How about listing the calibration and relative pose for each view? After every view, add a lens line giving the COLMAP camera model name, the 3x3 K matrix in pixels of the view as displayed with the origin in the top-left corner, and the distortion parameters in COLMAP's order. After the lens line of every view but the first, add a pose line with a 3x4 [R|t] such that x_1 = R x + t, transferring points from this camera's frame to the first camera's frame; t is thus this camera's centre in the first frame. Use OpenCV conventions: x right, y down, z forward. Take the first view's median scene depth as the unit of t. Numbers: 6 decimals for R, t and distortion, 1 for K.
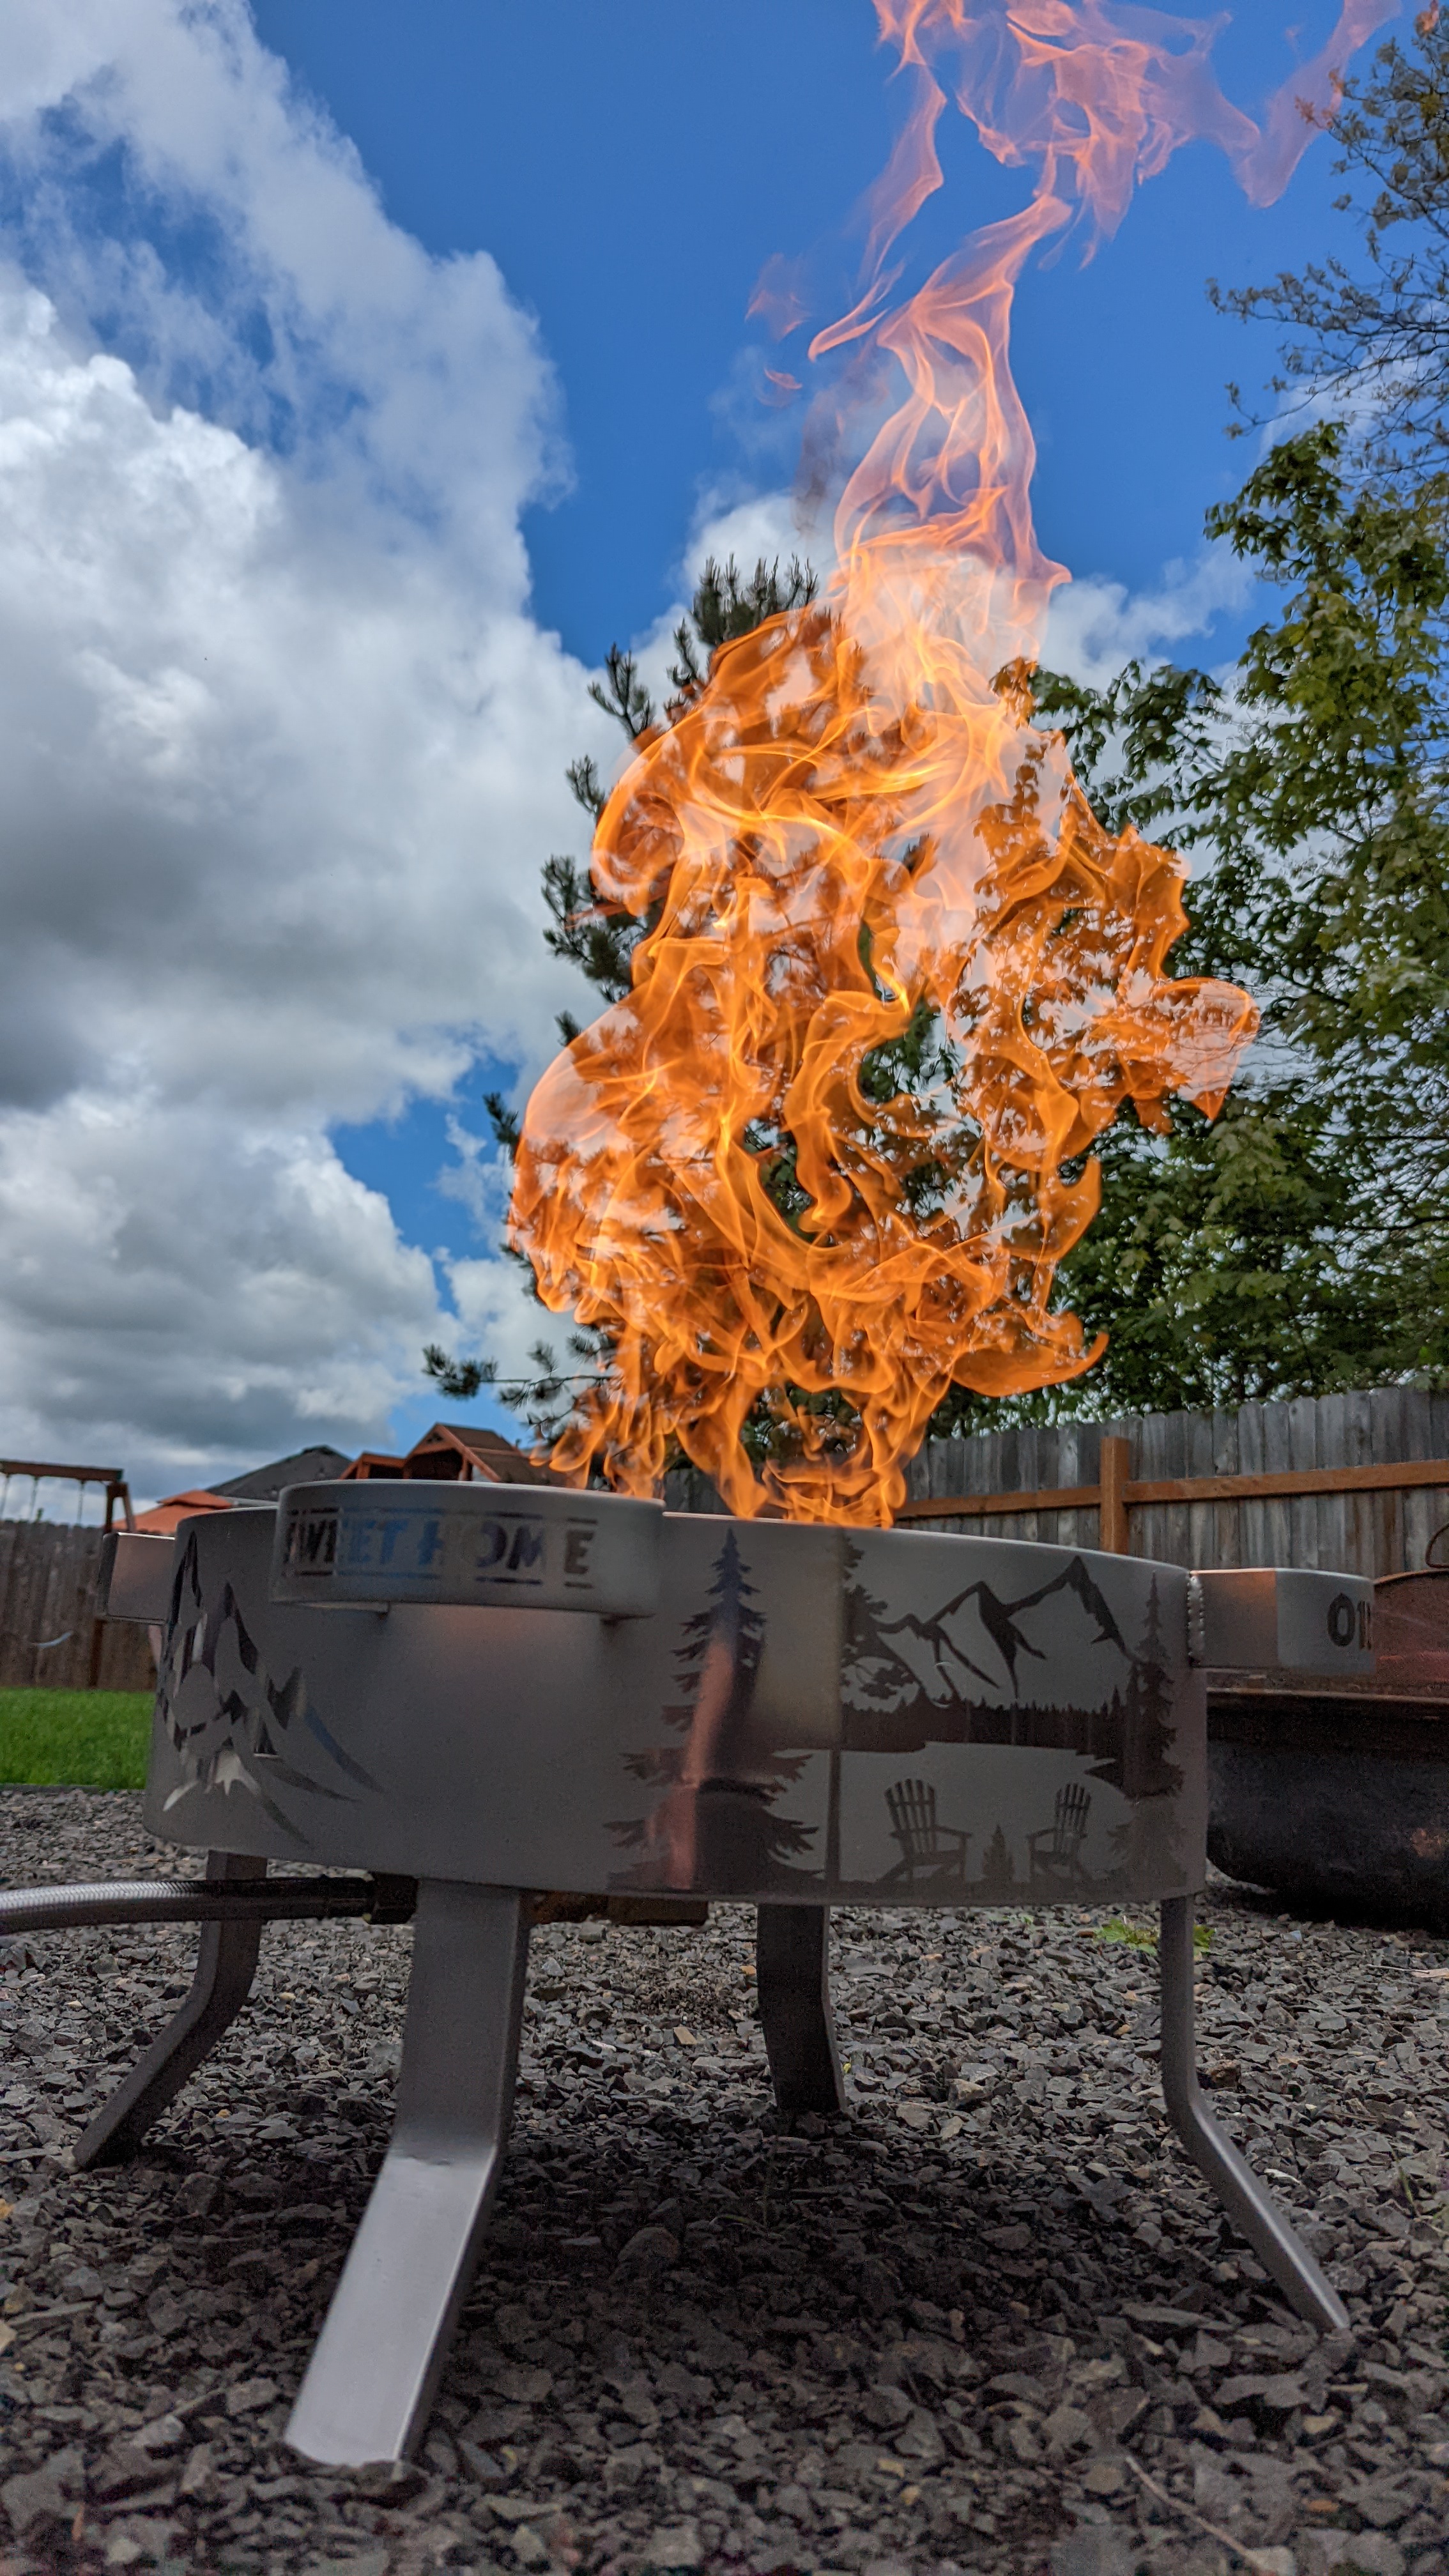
lens RADIAL K [[1879.9, 0, 724.5], [0, 1879.9, 1288.0], [0, 0, 1]] dist [0.071638, -0.052689]
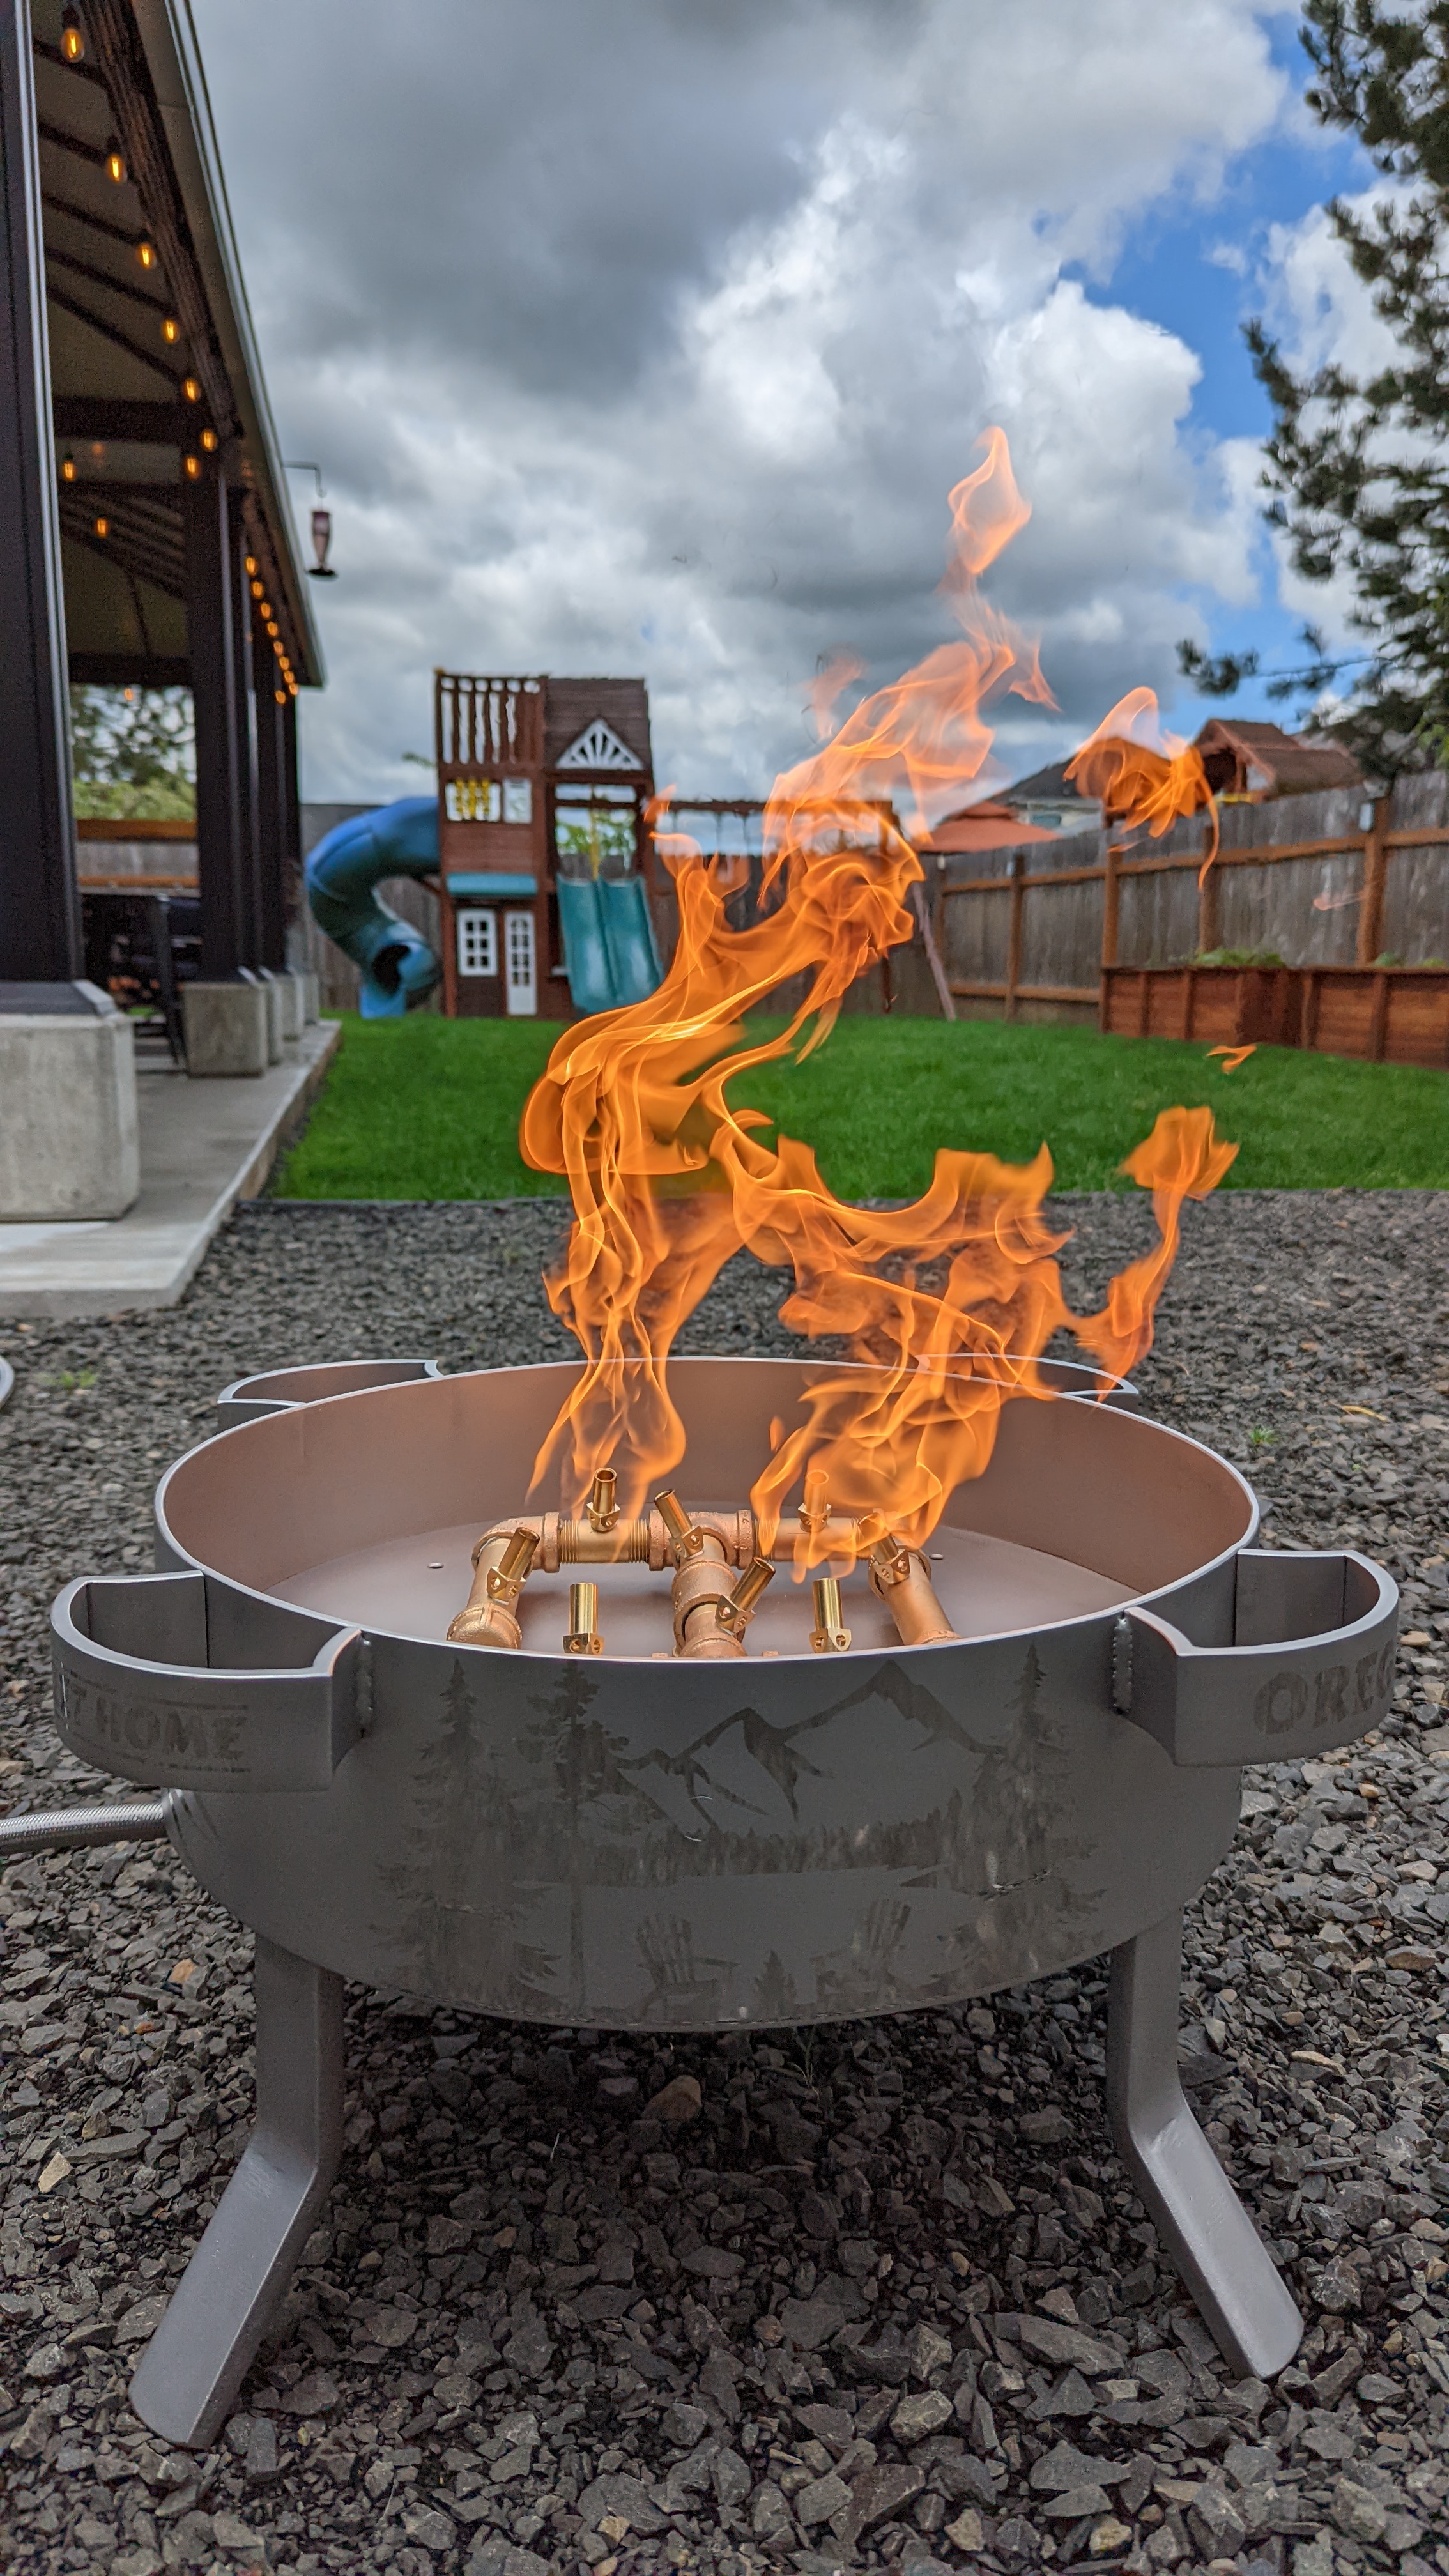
lens RADIAL K [[1891.6, 0, 755.2], [0, 1891.6, 1283.9], [0, 0, 1]] dist [0.053648, -0.066840]
pose [[0.917506, 0.021736, -0.397128, 0.064997], [0.124636, 0.932497, 0.338993, -0.043836], [0.377689, -0.360524, 0.852862, 0.042404]]
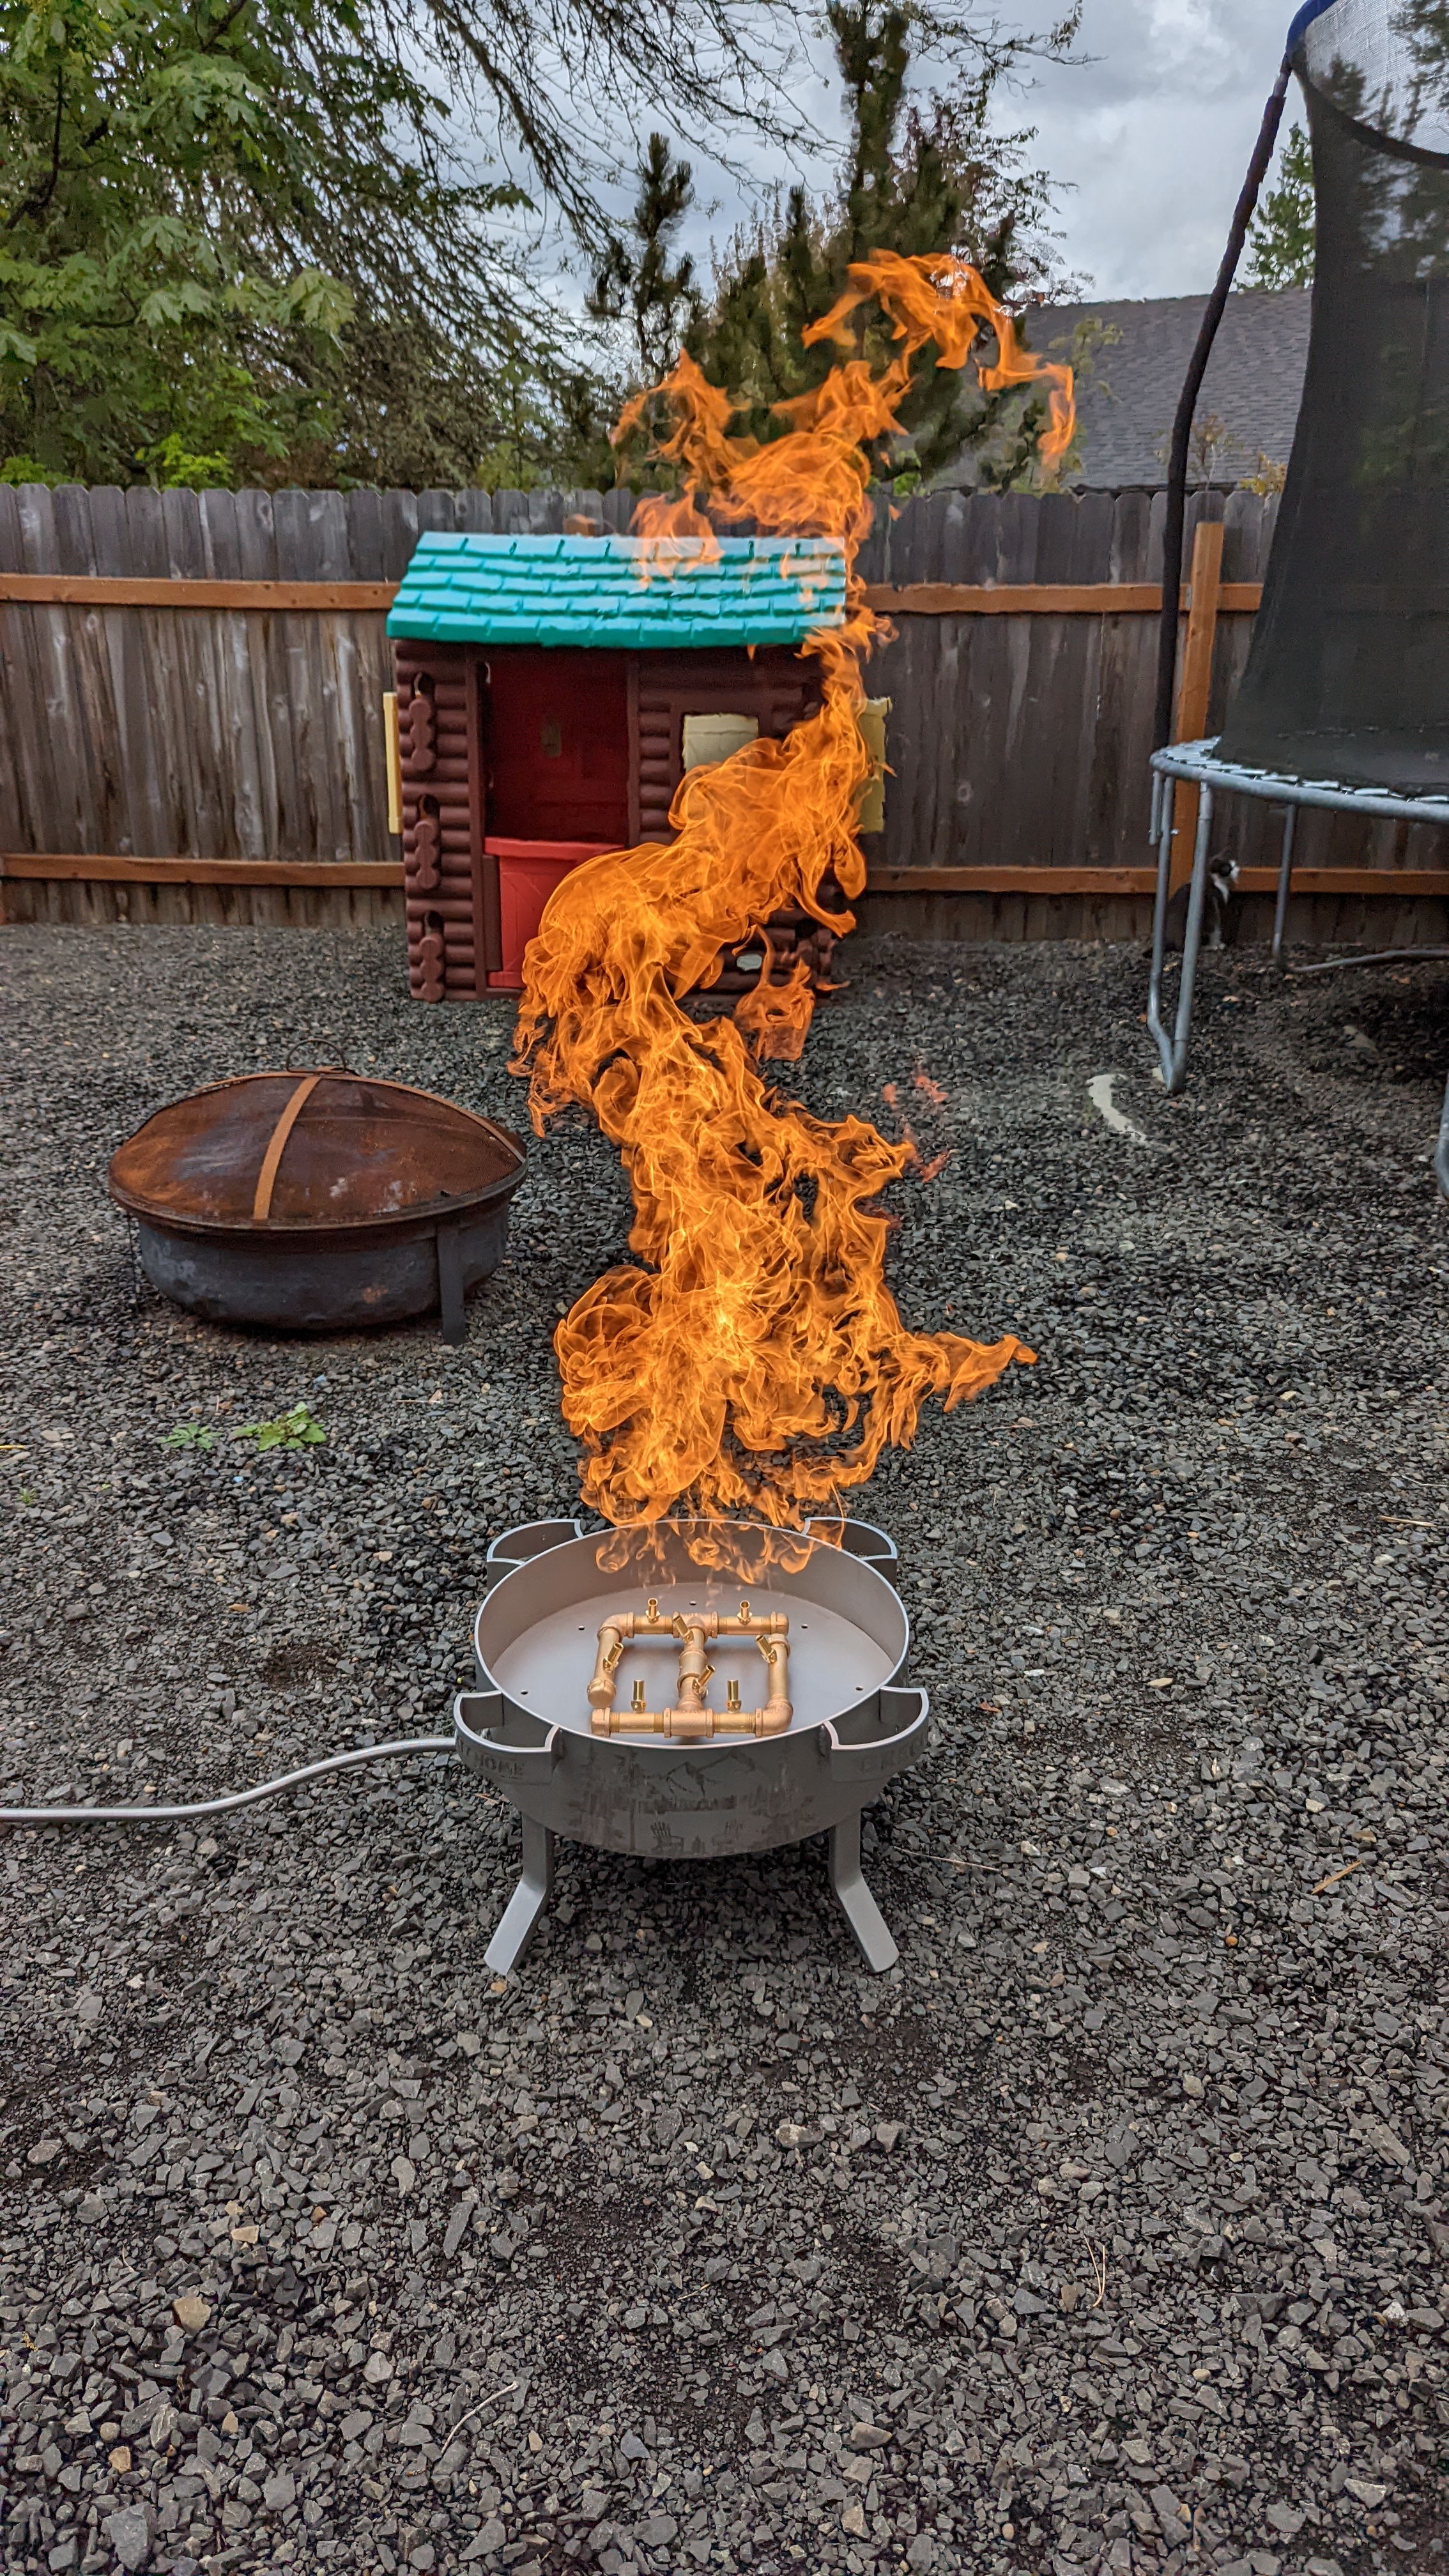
lens RADIAL K [[1879.9, 0, 724.5], [0, 1879.9, 1288.0], [0, 0, 1]] dist [0.071638, -0.052689]
pose [[0.879212, 0.117044, -0.461830, 0.176075], [0.152897, 0.848763, 0.506185, -0.230152], [0.451230, -0.515657, 0.728347, -0.073842]]
